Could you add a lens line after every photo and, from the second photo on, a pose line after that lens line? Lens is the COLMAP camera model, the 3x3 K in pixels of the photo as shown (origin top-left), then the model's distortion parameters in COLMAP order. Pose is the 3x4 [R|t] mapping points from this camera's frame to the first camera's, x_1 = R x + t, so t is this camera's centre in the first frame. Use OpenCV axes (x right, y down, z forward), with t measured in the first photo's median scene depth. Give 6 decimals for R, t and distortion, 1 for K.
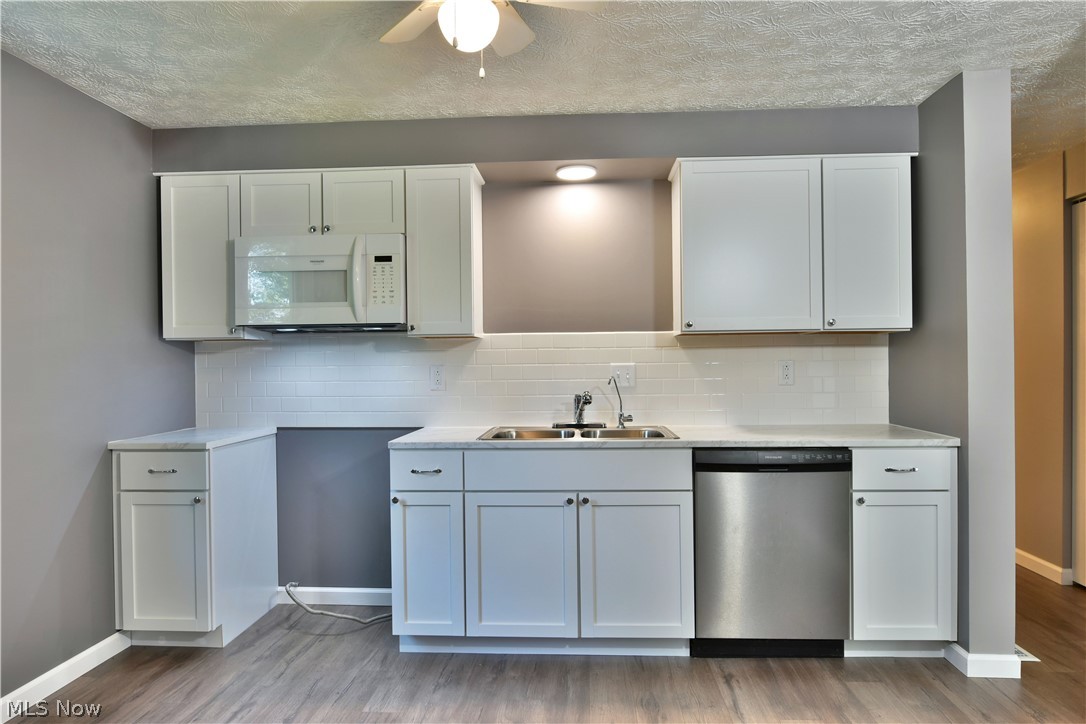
lens RADIAL K [[668.1, 0, 544.2], [0, 668.1, 363.4], [0, 0, 1]] dist [-0.014088, -0.005188]
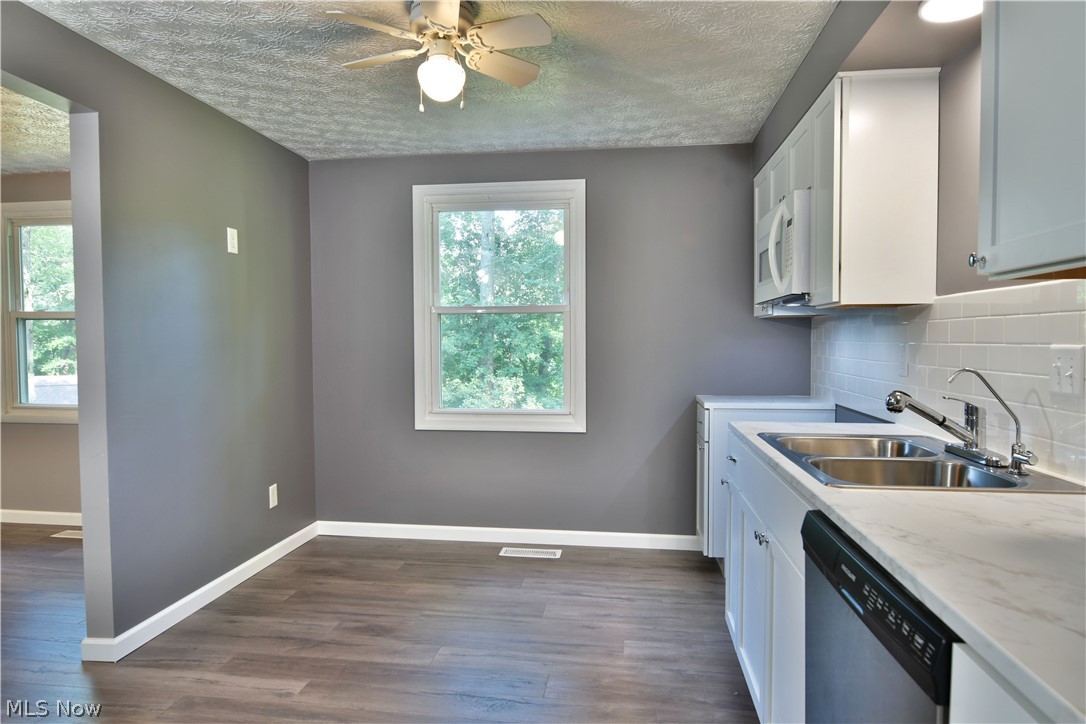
lens RADIAL K [[655.5, 0, 541.9], [0, 655.5, 369.1], [0, 0, 1]] dist [-0.012565, -0.006507]
pose [[-0.067294, 0.055681, -0.996178, 0.698981], [0.005176, 0.998448, 0.055458, -0.011968], [0.997720, -0.001424, -0.067477, 0.767335]]
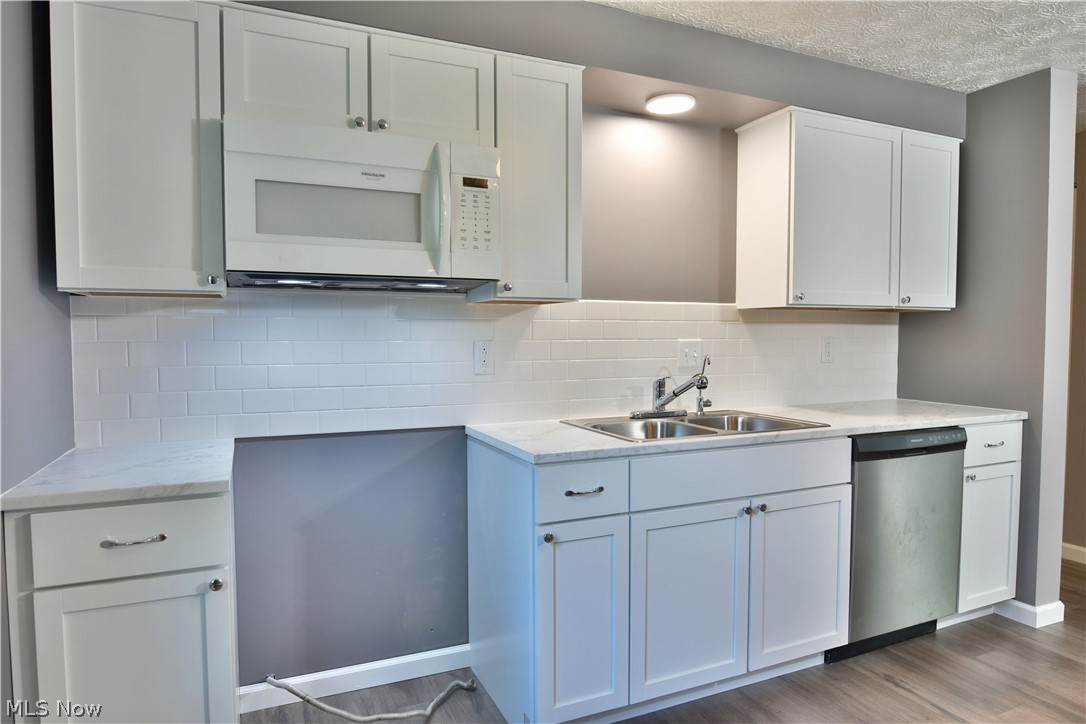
lens RADIAL K [[655.5, 0, 531.5], [0, 655.5, 365.7], [0, 0, 1]] dist [-0.012565, -0.006507]
pose [[0.887786, -0.012578, 0.460085, -0.526435], [-0.009195, 0.998942, 0.045052, -0.002441], [-0.460165, -0.044227, 0.886731, 0.400792]]
